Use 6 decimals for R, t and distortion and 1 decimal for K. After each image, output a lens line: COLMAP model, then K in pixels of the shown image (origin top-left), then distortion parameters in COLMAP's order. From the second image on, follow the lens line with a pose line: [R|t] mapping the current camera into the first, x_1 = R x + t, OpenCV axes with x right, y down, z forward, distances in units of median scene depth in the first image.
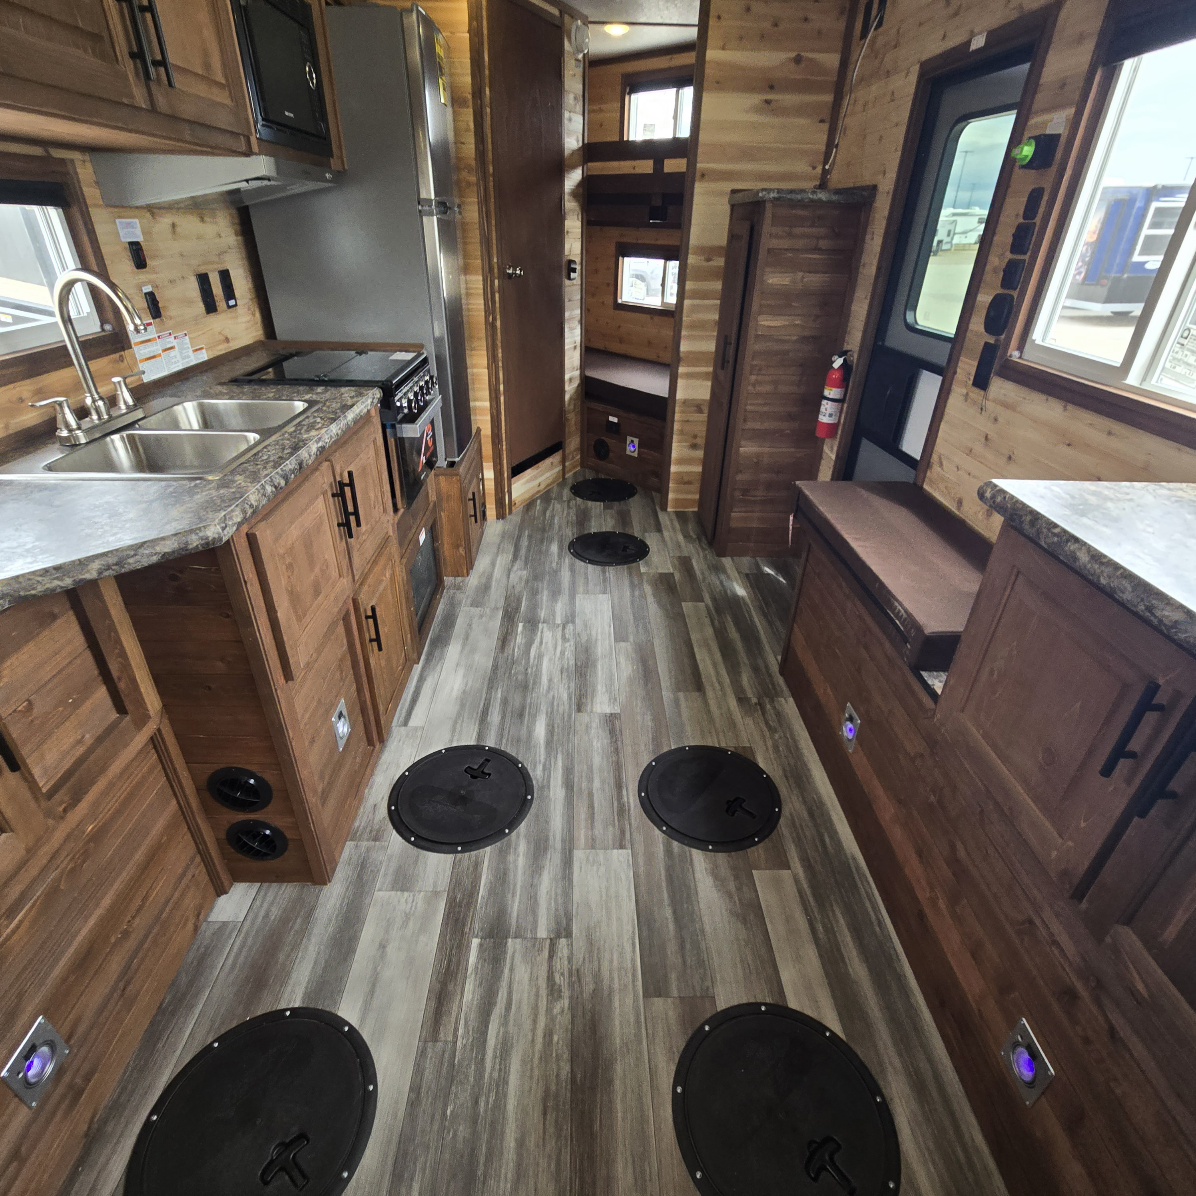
lens RADIAL K [[651.2, 0, 598.3], [0, 651.2, 596.8], [0, 0, 1]] dist [0.000407, 0.000671]
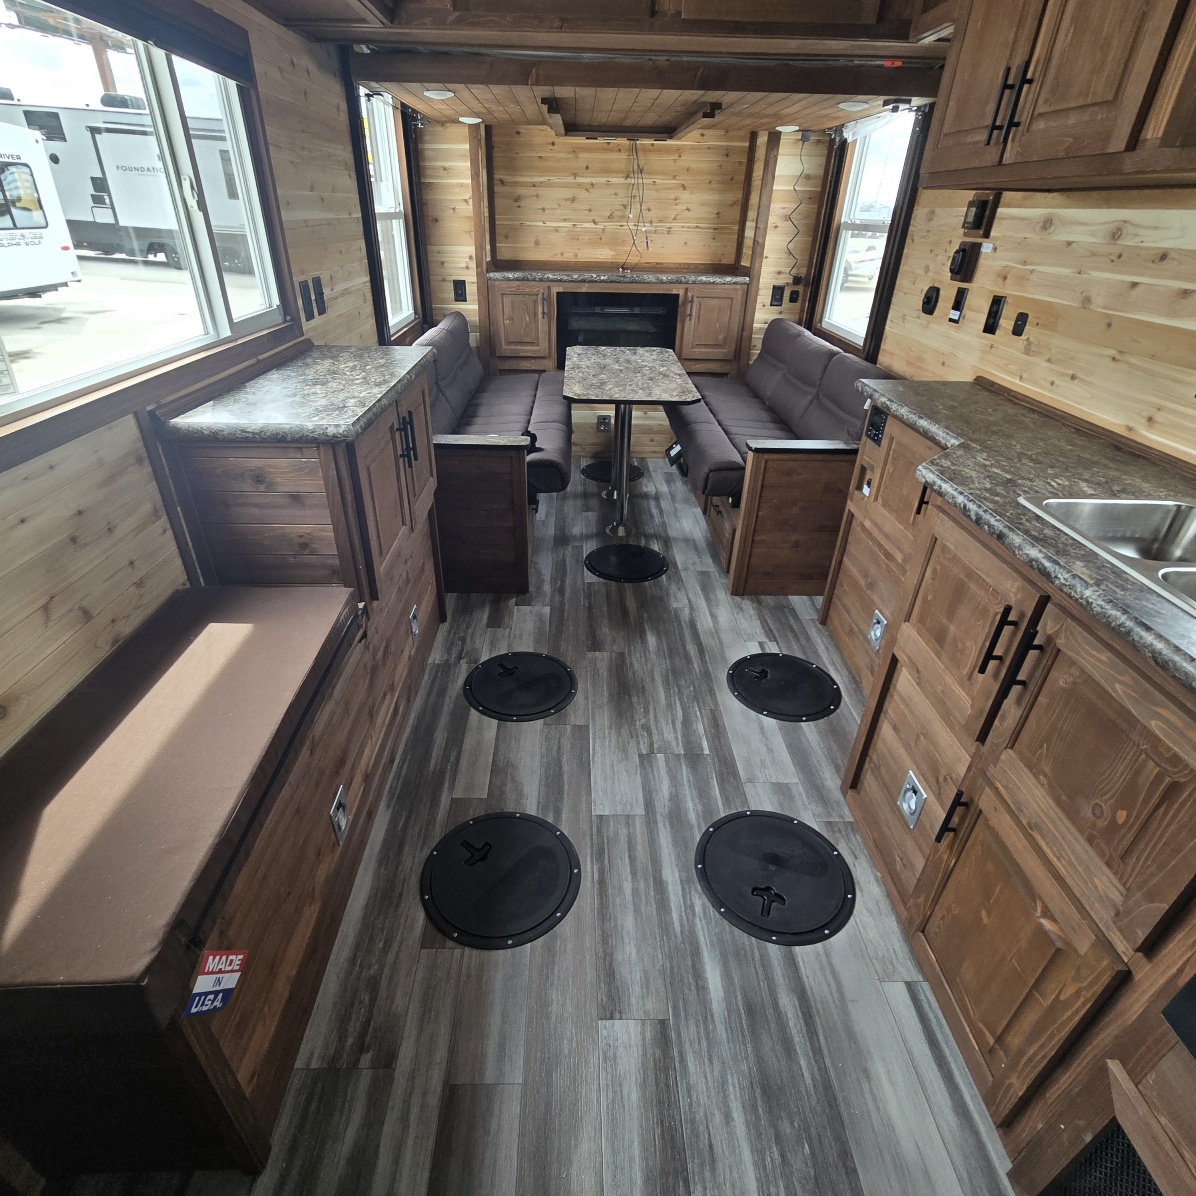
lens RADIAL K [[651.2, 0, 597.0], [0, 651.2, 598.0], [0, 0, 1]] dist [0.000407, 0.000671]
pose [[-0.998740, -0.039931, -0.030388, 0.088948], [-0.046026, 0.487777, 0.871754, -0.727366], [-0.019988, 0.872055, -0.489000, 1.208476]]
